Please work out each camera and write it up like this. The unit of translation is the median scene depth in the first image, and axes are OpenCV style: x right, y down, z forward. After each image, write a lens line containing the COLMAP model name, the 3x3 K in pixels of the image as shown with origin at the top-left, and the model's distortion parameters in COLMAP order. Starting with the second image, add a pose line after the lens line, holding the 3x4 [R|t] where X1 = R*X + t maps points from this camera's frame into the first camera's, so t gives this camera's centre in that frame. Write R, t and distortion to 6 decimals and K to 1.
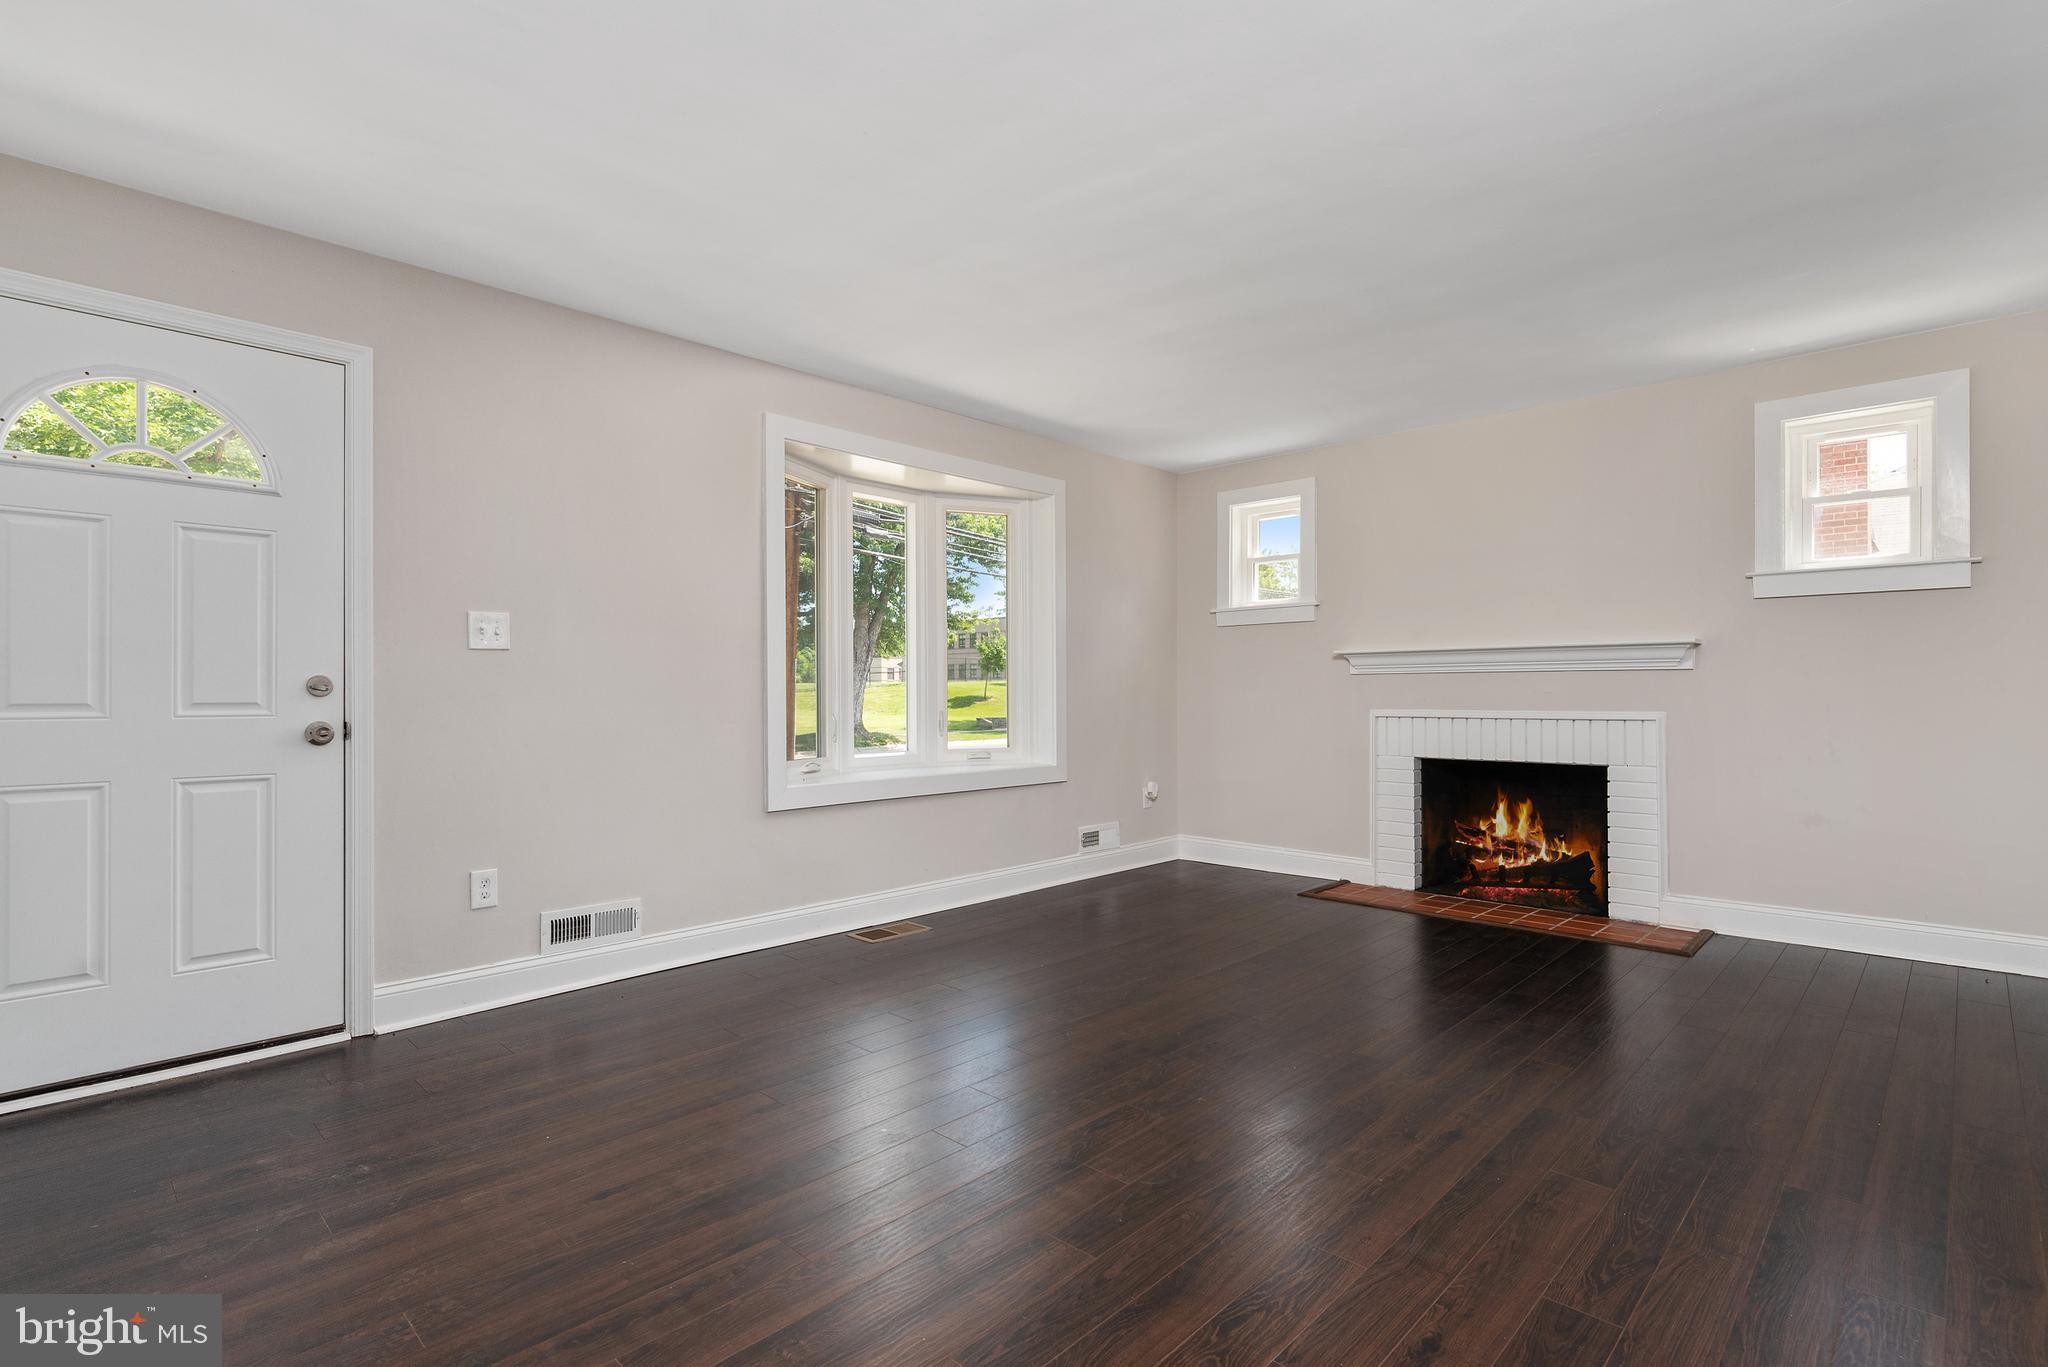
lens RADIAL K [[997.5, 0, 1024.0], [0, 997.5, 683.5], [0, 0, 1]] dist [0.025446, 0.000017]
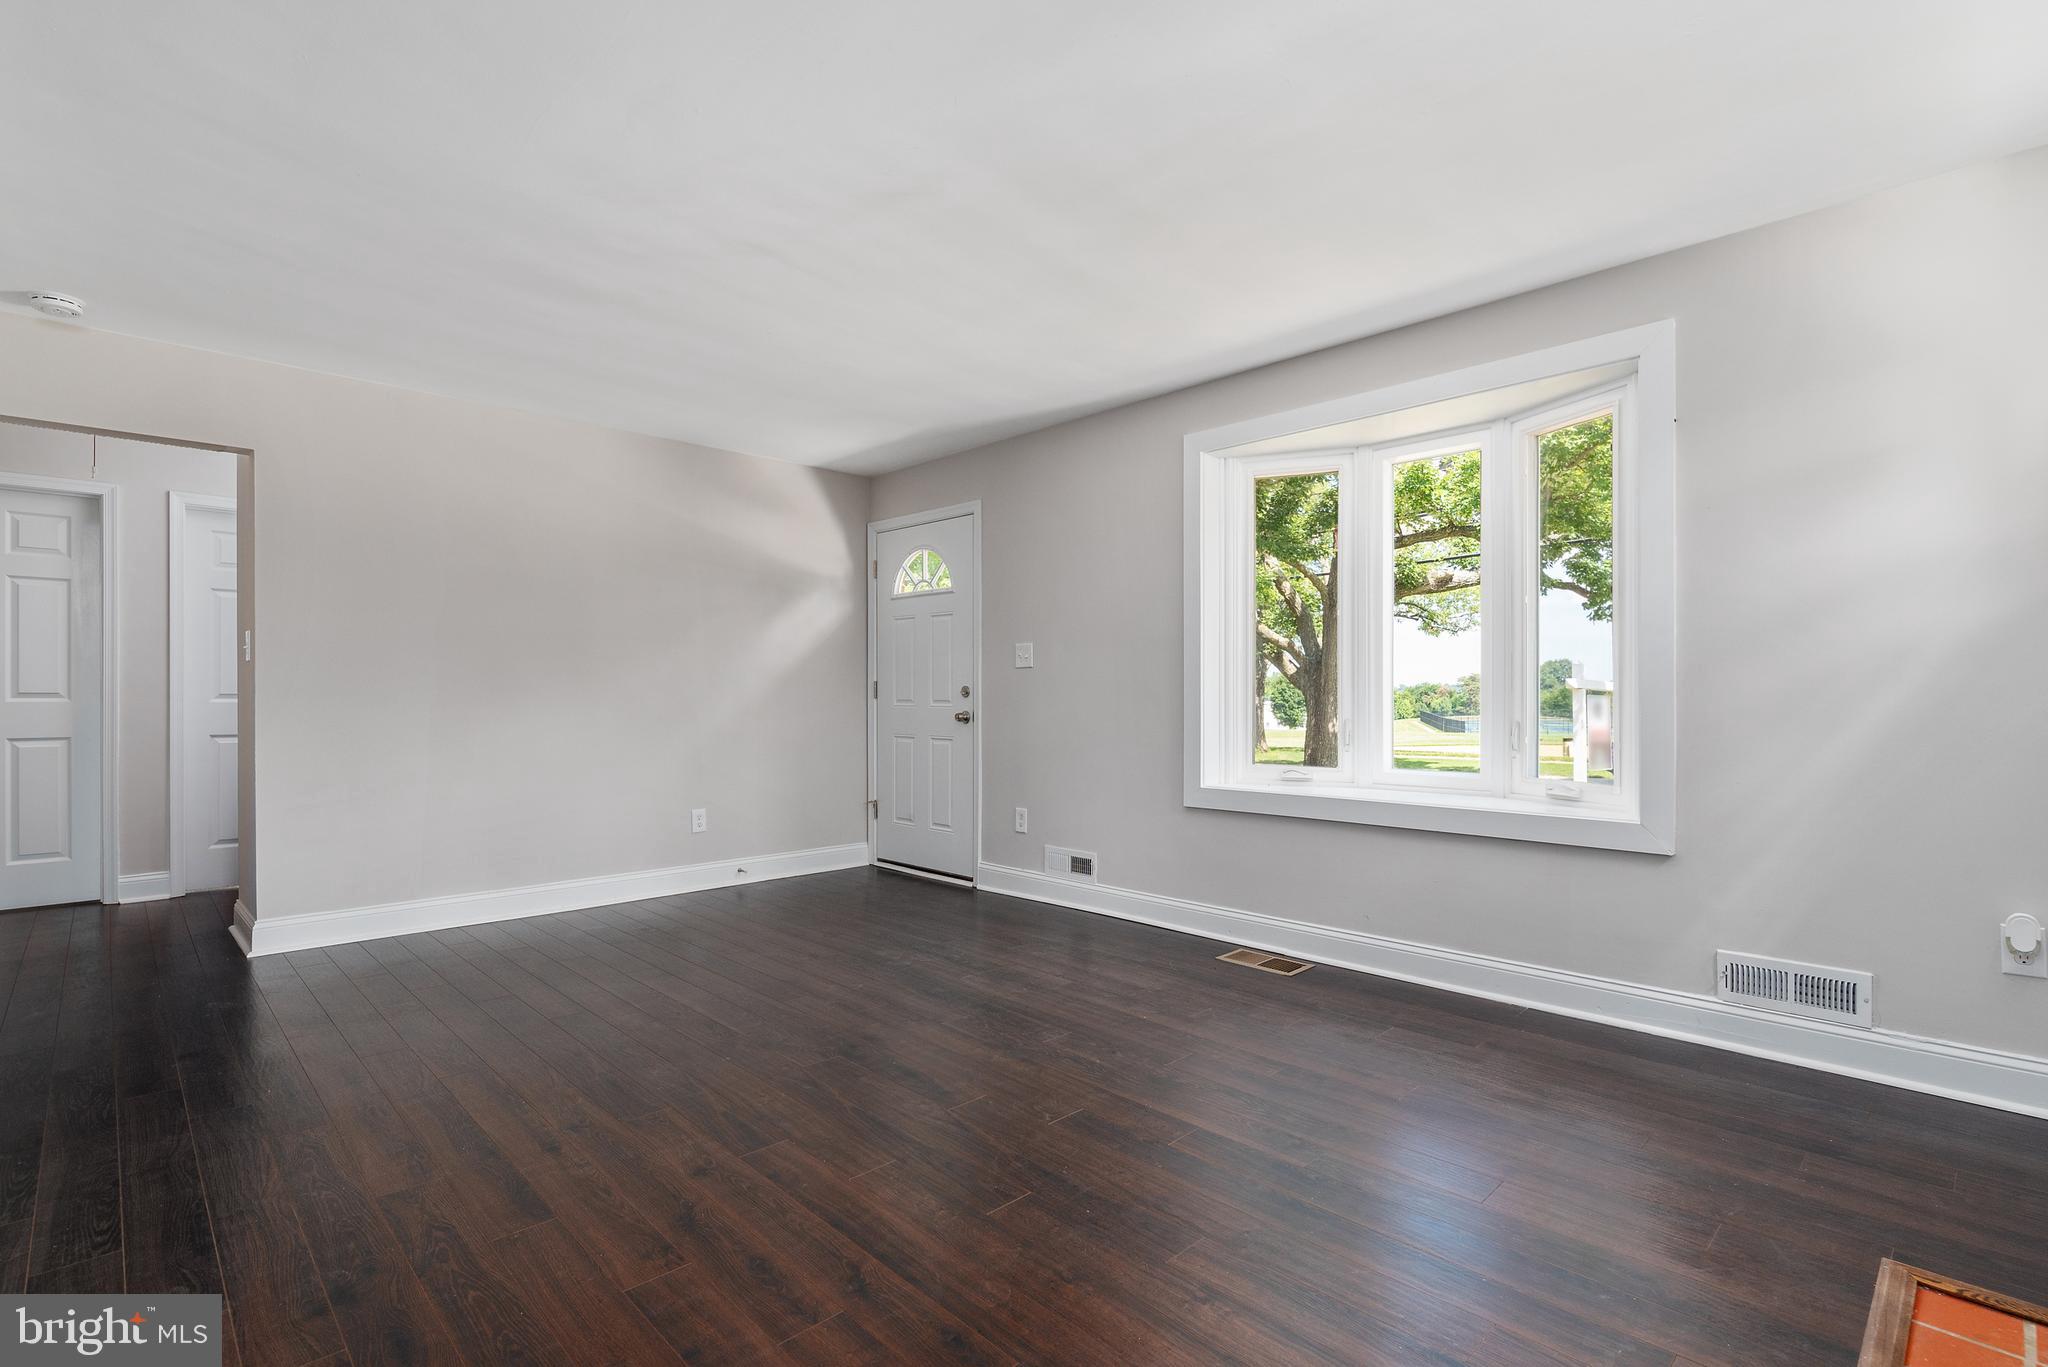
lens RADIAL K [[948.8, 0, 1024.0], [0, 948.8, 683.5], [0, 0, 1]] dist [-0.012207, -0.000055]
pose [[-0.037192, -0.016919, -0.999165, 0.943767], [0.003619, 0.999848, -0.017065, 0.016963], [0.999302, -0.004250, -0.037125, 1.066503]]
